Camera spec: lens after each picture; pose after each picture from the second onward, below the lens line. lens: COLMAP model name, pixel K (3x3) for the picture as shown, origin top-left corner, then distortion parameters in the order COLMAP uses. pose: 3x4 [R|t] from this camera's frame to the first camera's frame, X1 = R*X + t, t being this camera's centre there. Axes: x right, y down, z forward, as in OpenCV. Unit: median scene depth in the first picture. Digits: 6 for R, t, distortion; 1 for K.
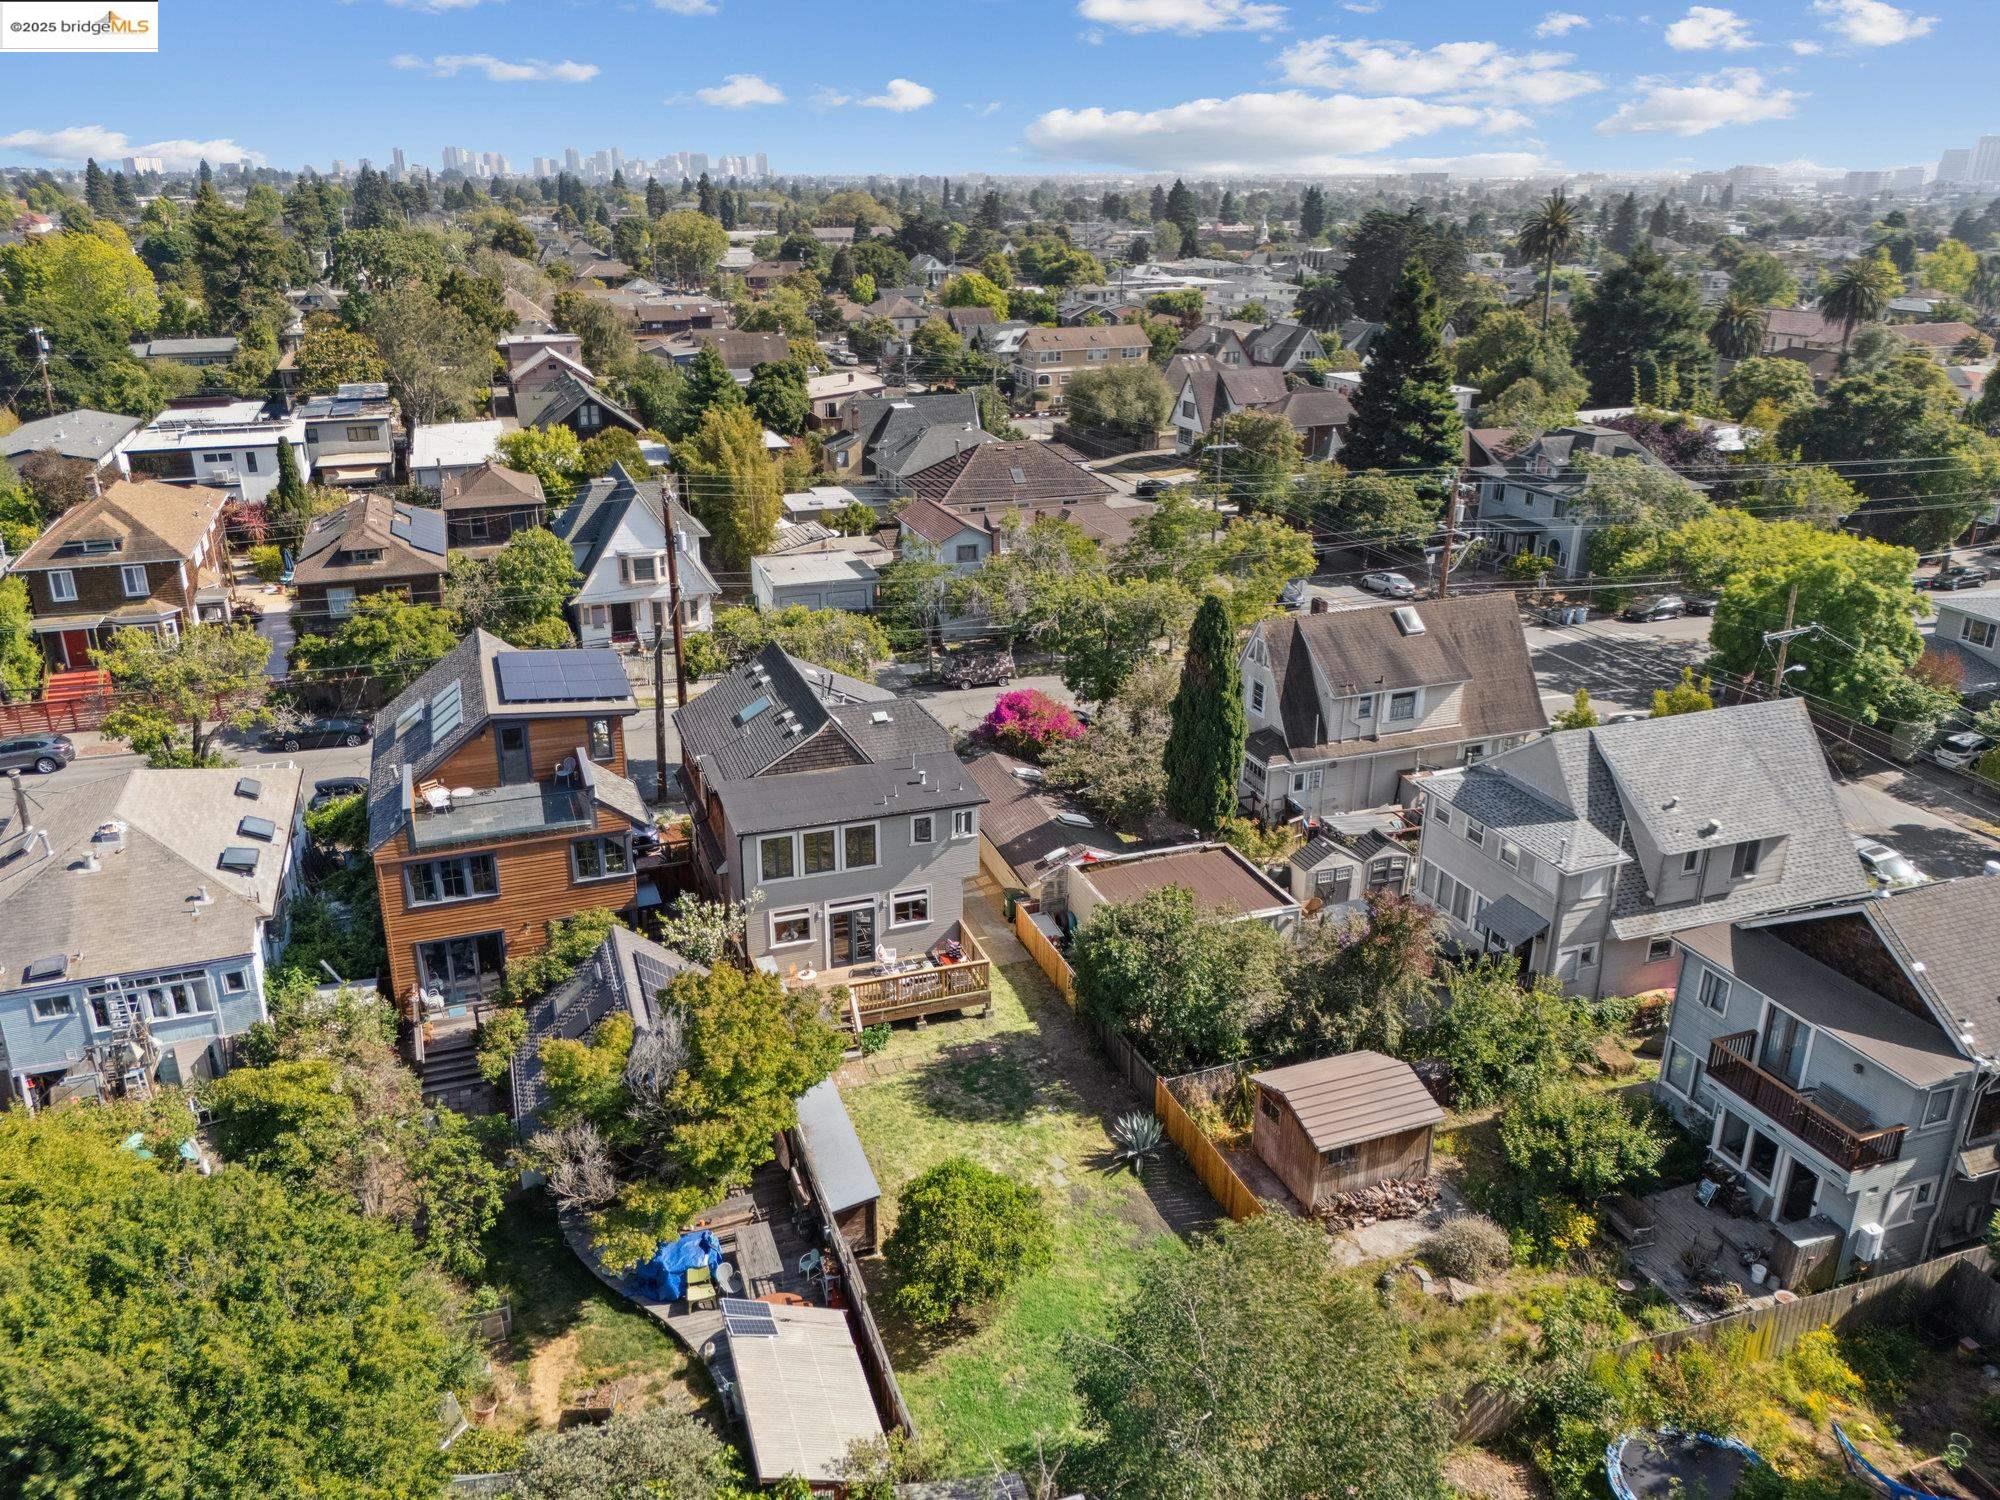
lens RADIAL K [[1542.0, 0, 973.9], [0, 1542.0, 745.8], [0, 0, 1]] dist [0.093724, -0.148095]
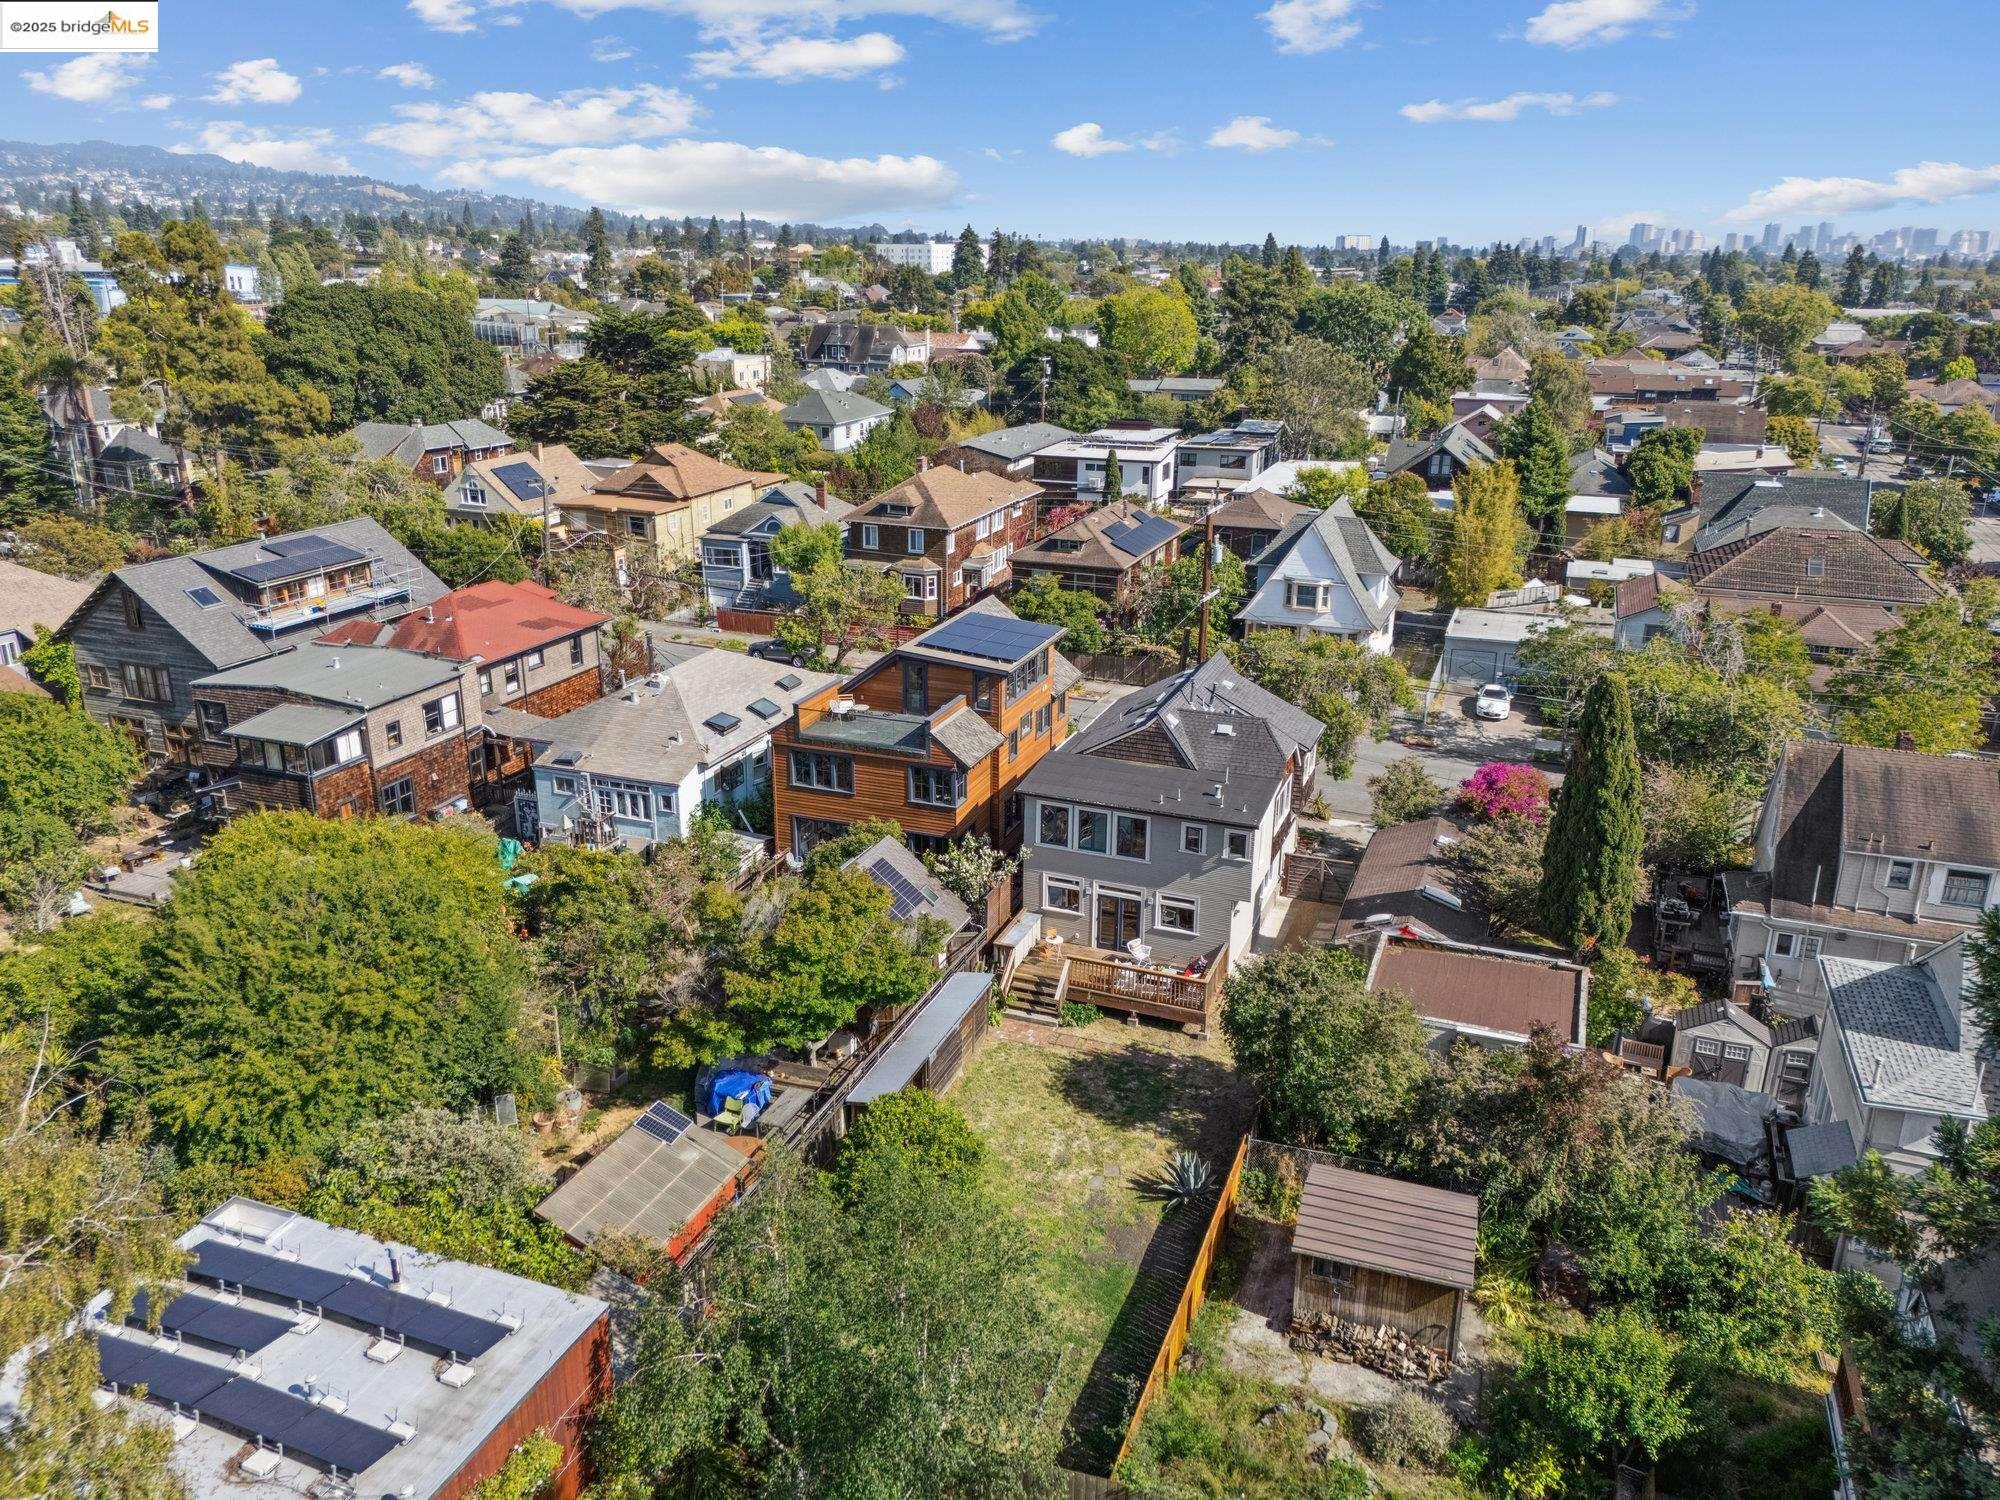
lens RADIAL K [[1539.7, 0, 1000.0], [0, 1539.7, 750.0], [0, 0, 1]] dist [0.092835, -0.139226]
pose [[0.746742, 0.211074, -0.630734, 0.479897], [-0.239142, 0.970097, 0.041514, -0.012841], [0.620635, 0.119834, 0.774888, 0.132565]]
